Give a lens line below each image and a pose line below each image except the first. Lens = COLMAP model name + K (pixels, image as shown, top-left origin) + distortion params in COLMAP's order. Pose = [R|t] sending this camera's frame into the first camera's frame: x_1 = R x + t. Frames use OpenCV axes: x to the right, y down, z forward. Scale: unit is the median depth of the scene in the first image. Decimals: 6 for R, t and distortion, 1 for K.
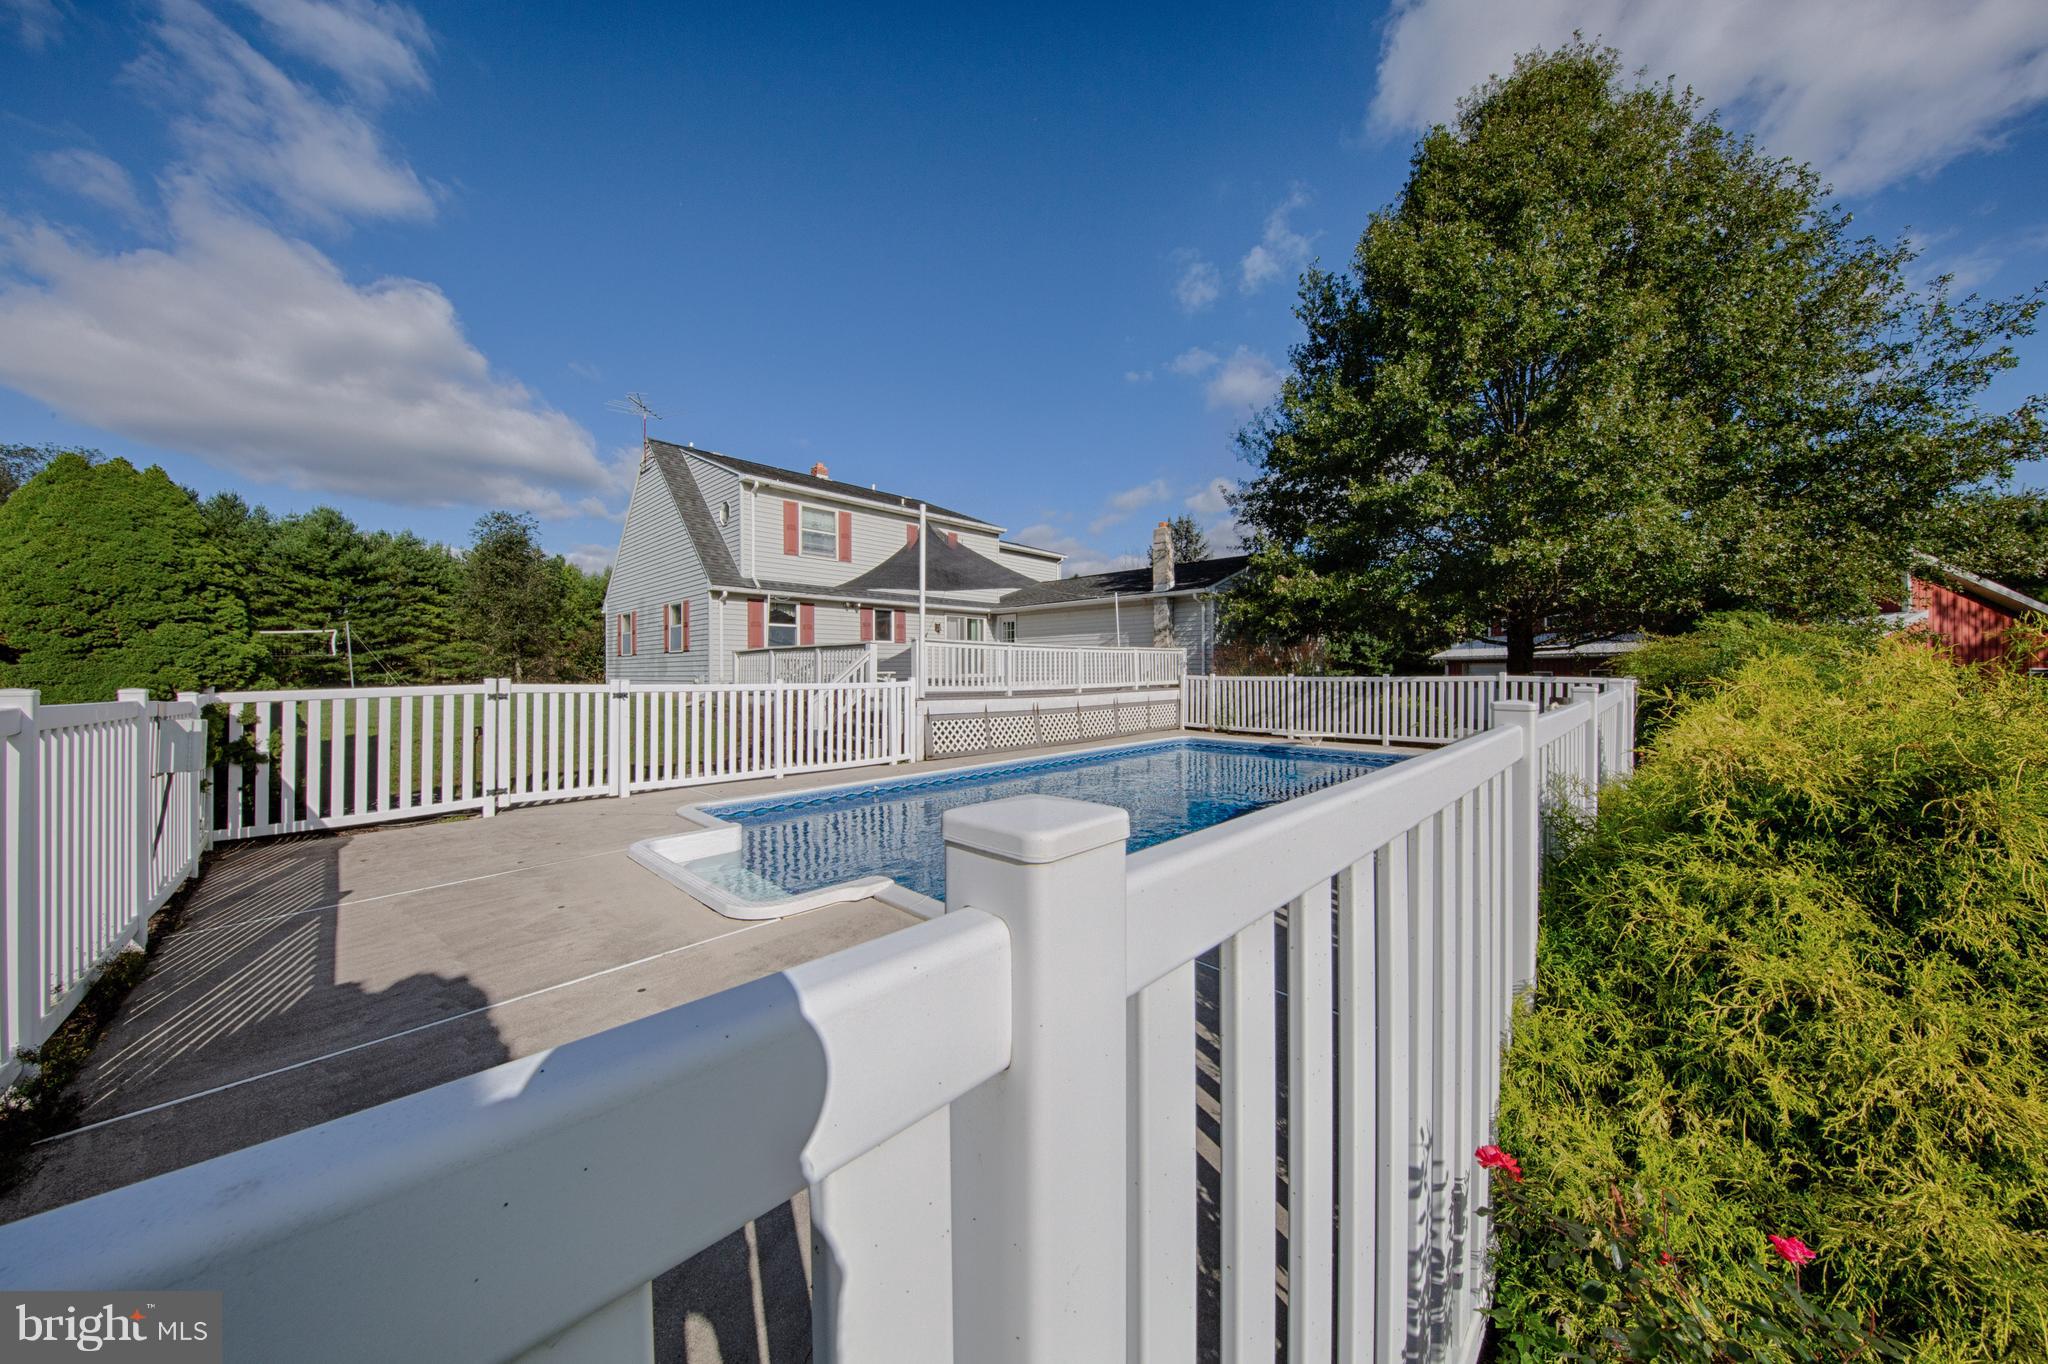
lens RADIAL K [[666.4, 0, 1014.9], [0, 666.4, 670.0], [0, 0, 1]] dist [-0.001752, -0.000107]
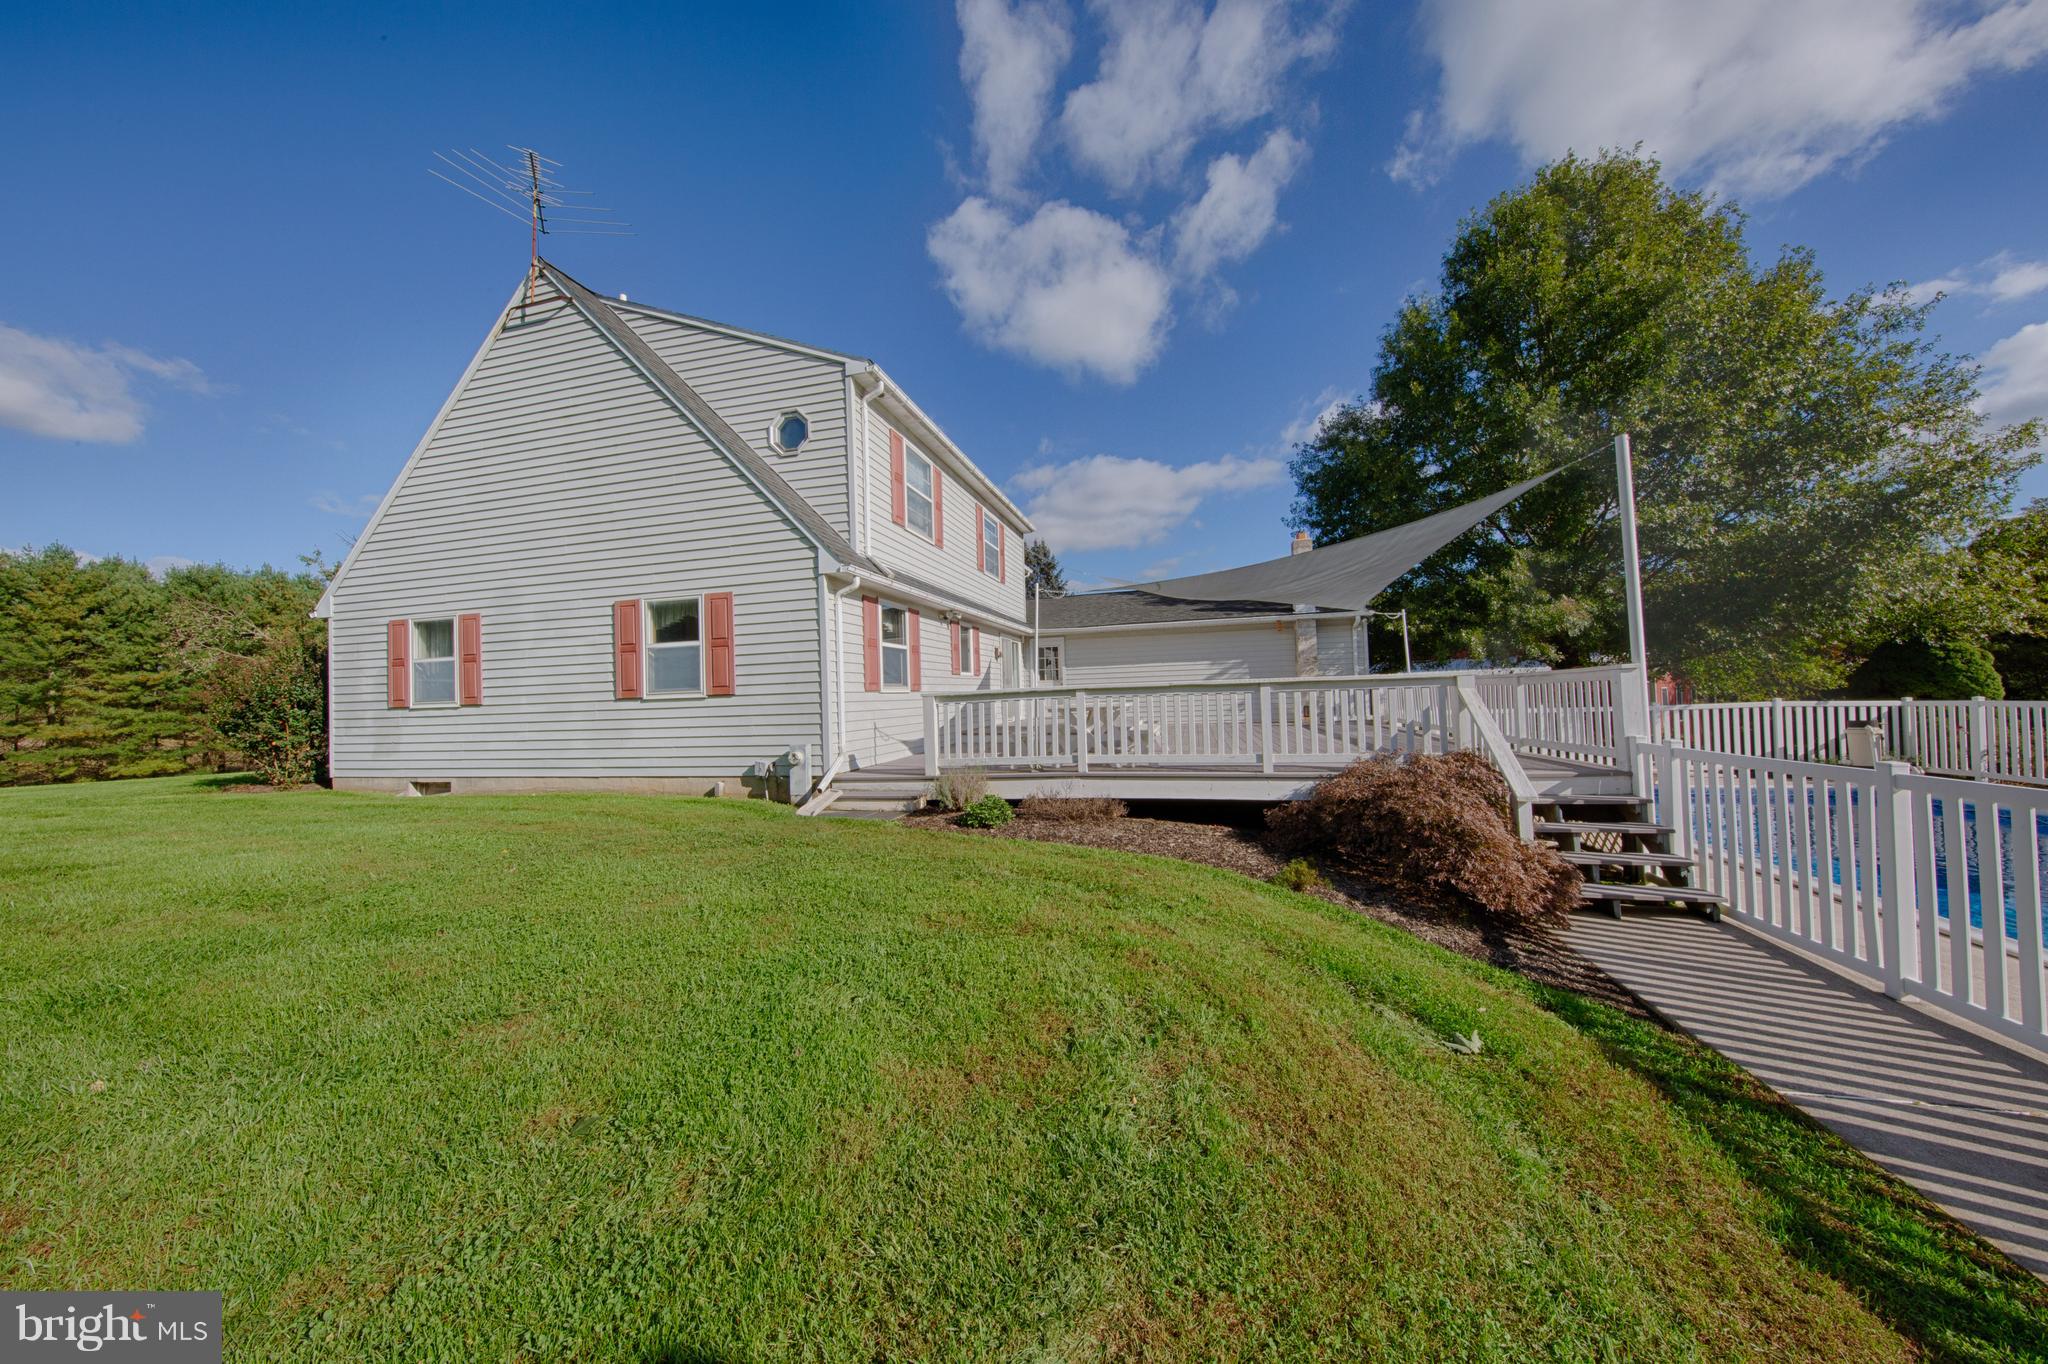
lens RADIAL K [[666.4, 0, 1034.6], [0, 666.4, 684.5], [0, 0, 1]] dist [-0.001752, -0.000107]
pose [[0.865328, -0.013096, 0.501035, -0.175536], [0.027243, 0.999410, -0.020929, -0.005890], [-0.500465, 0.031760, 0.865174, 0.145077]]
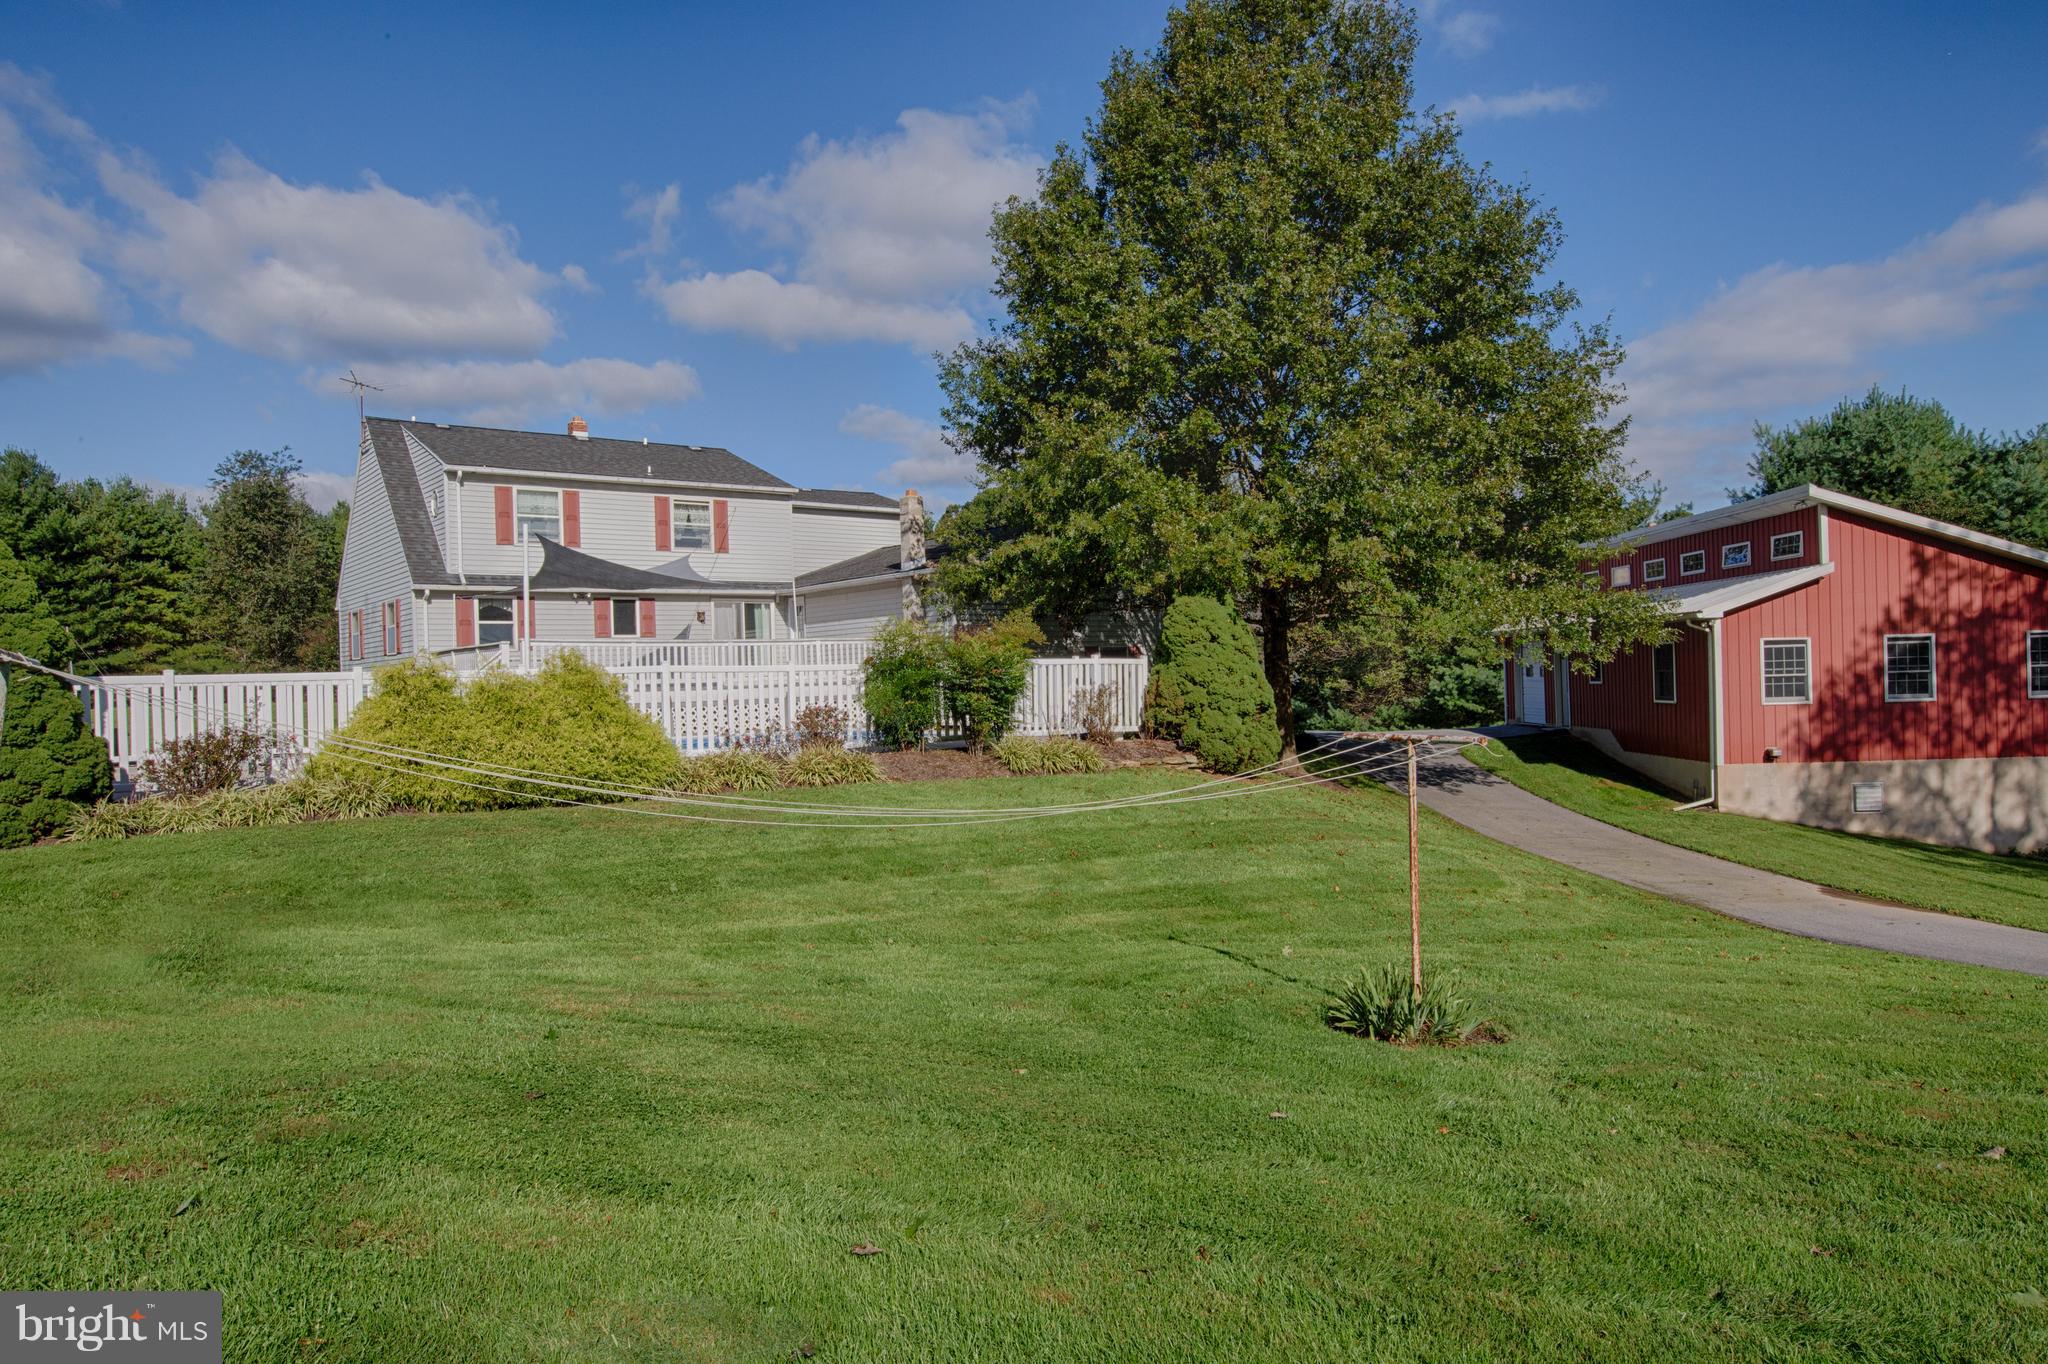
lens RADIAL K [[1347.2, 0, 1026.8], [0, 1347.2, 685.8], [0, 0, 1]] dist [0.009907, 0.005313]
pose [[0.987725, -0.021312, -0.154740, 0.218525], [0.023013, 0.999693, 0.009208, 0.006695], [0.154496, -0.012656, 0.987912, -0.241317]]
